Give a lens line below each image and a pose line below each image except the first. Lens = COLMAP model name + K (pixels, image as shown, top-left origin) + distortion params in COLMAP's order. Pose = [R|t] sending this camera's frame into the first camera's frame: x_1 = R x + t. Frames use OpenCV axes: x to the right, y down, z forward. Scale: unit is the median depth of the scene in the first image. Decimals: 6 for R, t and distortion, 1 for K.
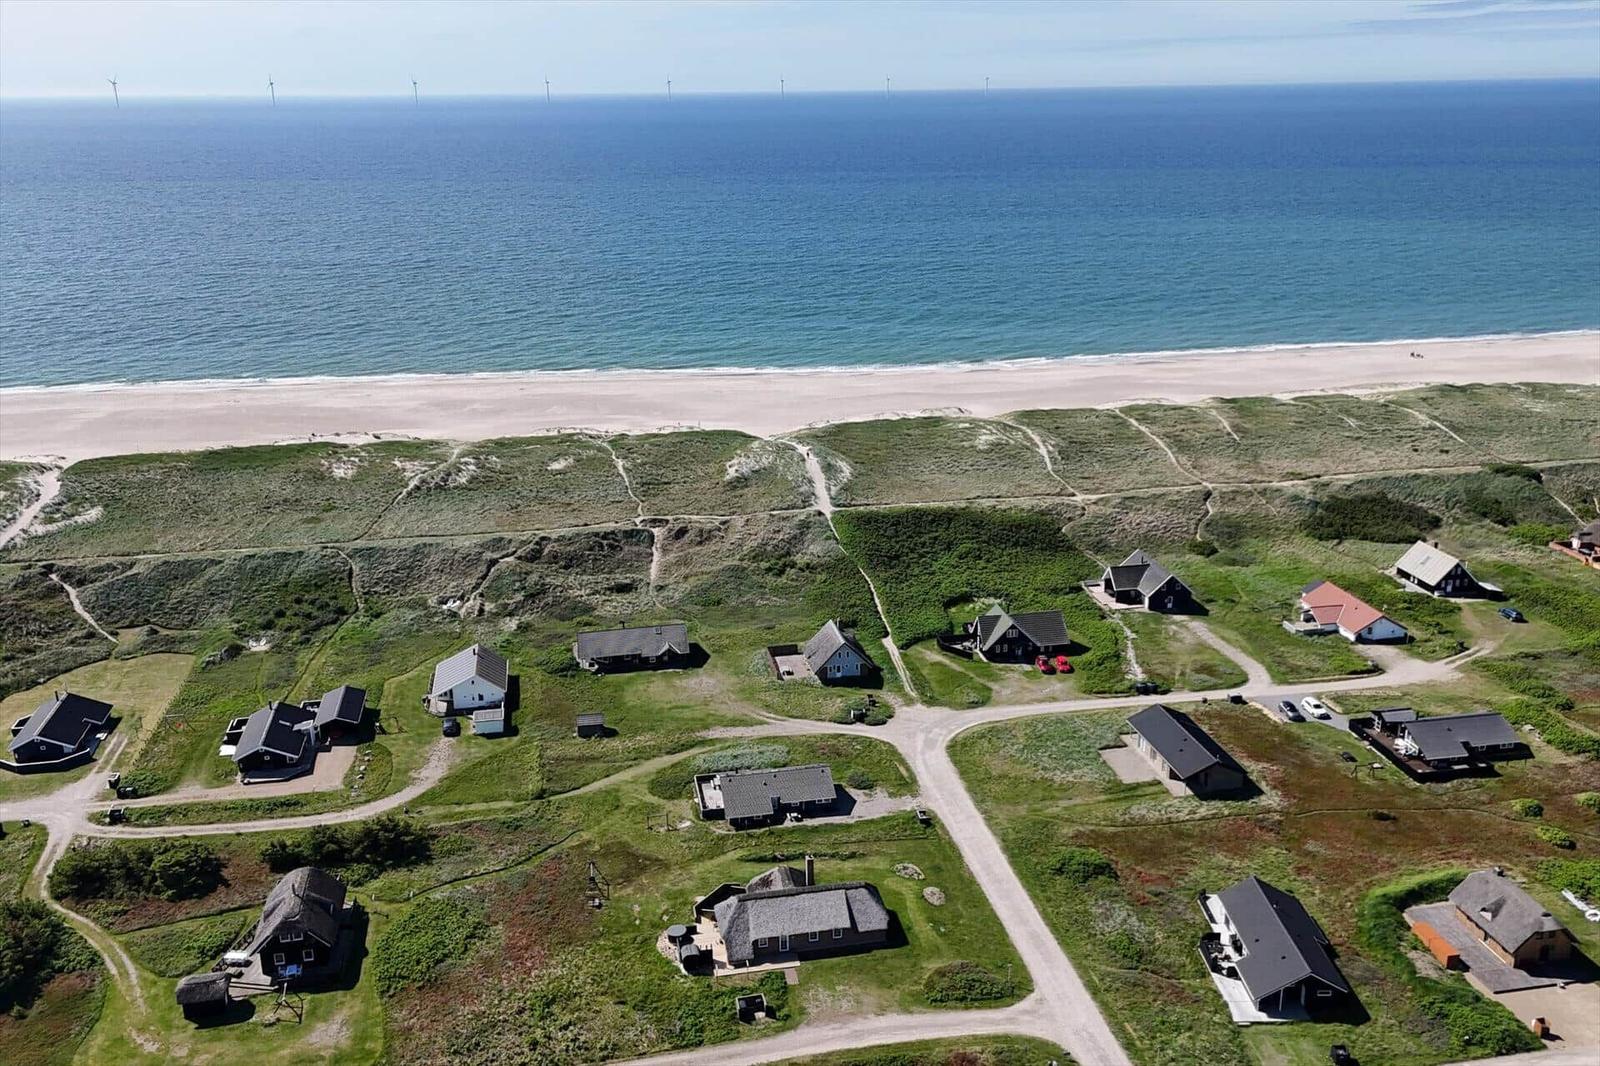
lens RADIAL K [[1370.3, 0, 800.0], [0, 1370.3, 533.0], [0, 0, 1]] dist [0.149621, -0.227218]
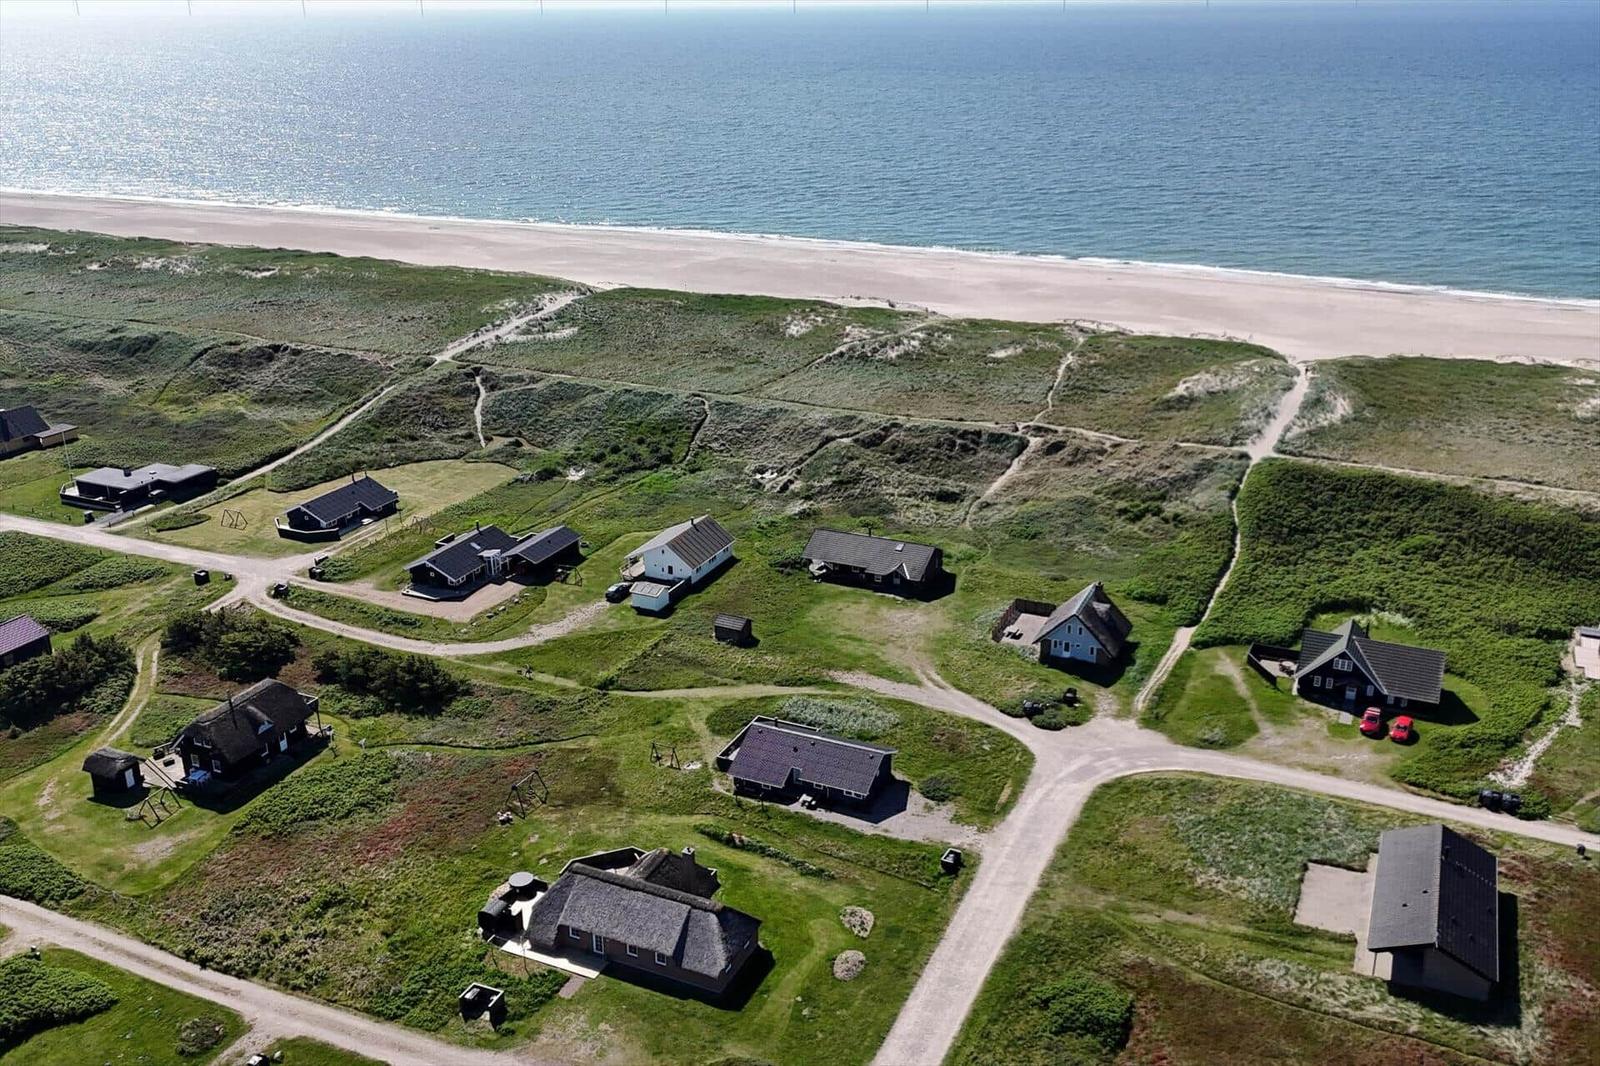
lens RADIAL K [[1370.3, 0, 800.0], [0, 1370.3, 533.0], [0, 0, 1]] dist [0.149621, -0.227218]
pose [[0.810975, 0.212031, -0.545309, 0.287557], [-0.178963, 0.977249, 0.113829, -0.019444], [0.557038, 0.005278, 0.830470, 0.276354]]
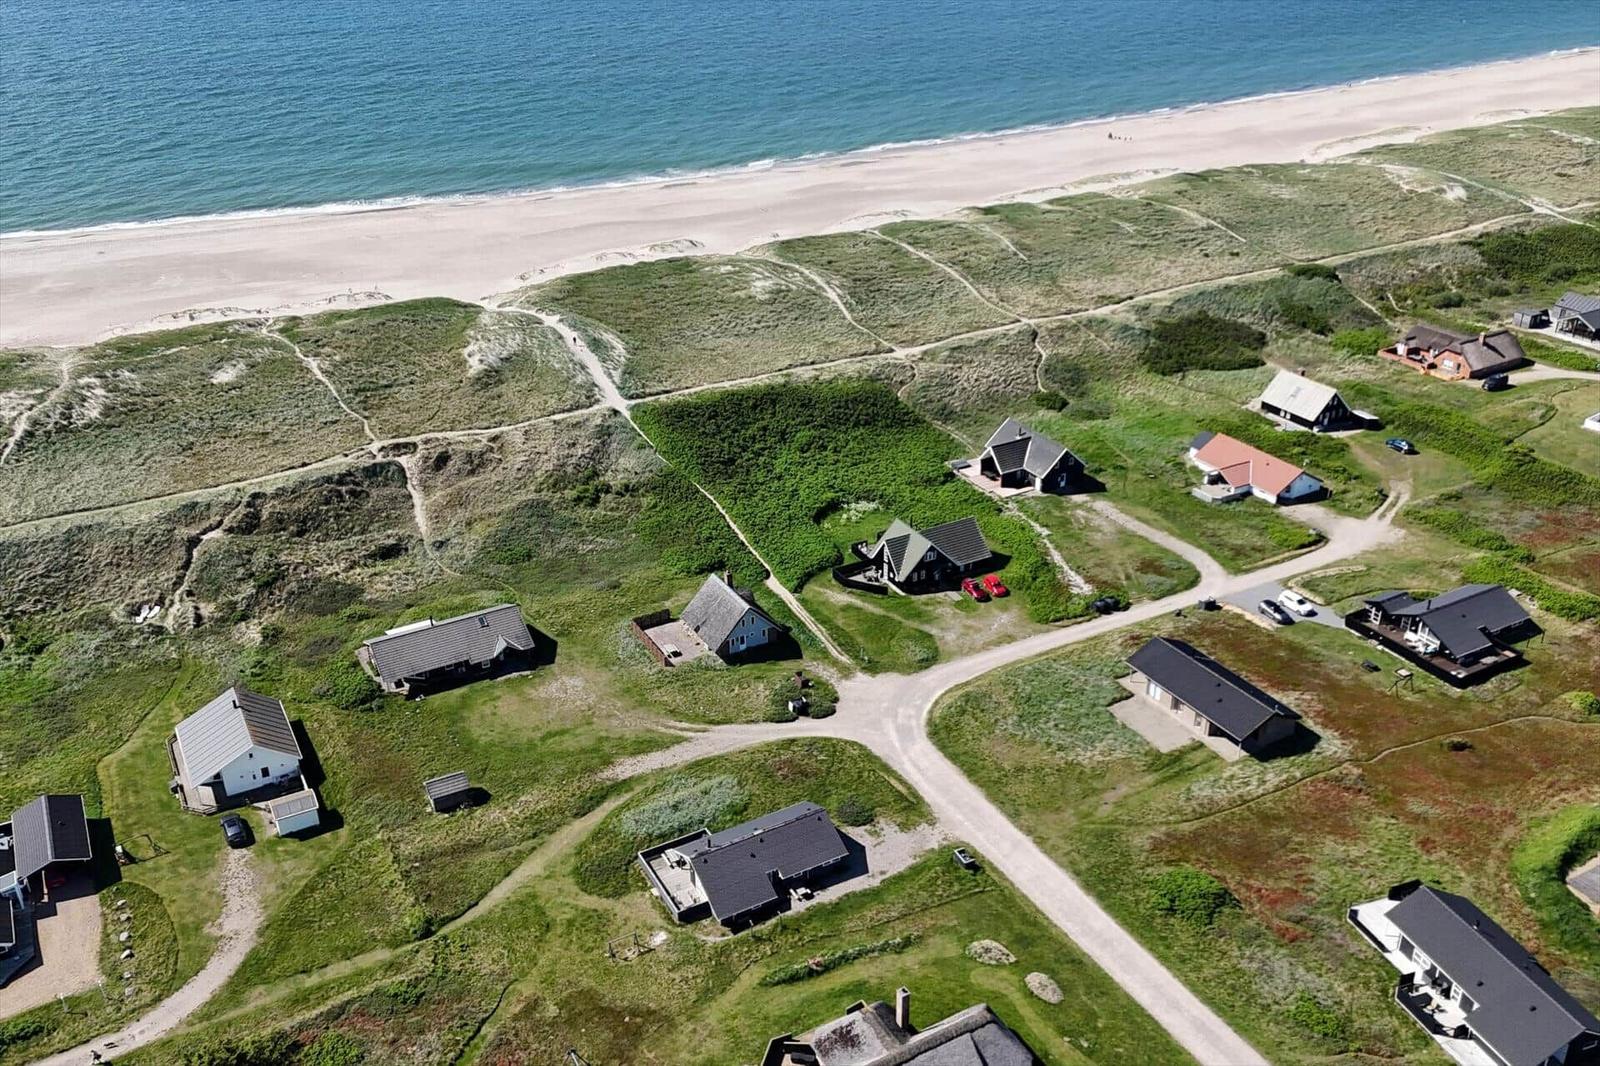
lens RADIAL K [[1370.2, 0, 786.1], [0, 1370.2, 541.5], [0, 0, 1]] dist [0.136564, -0.207750]
pose [[0.950547, -0.142875, 0.275768, -0.143369], [0.097748, 0.980407, 0.171018, -0.079487], [-0.294799, -0.135605, 0.945888, 0.253340]]
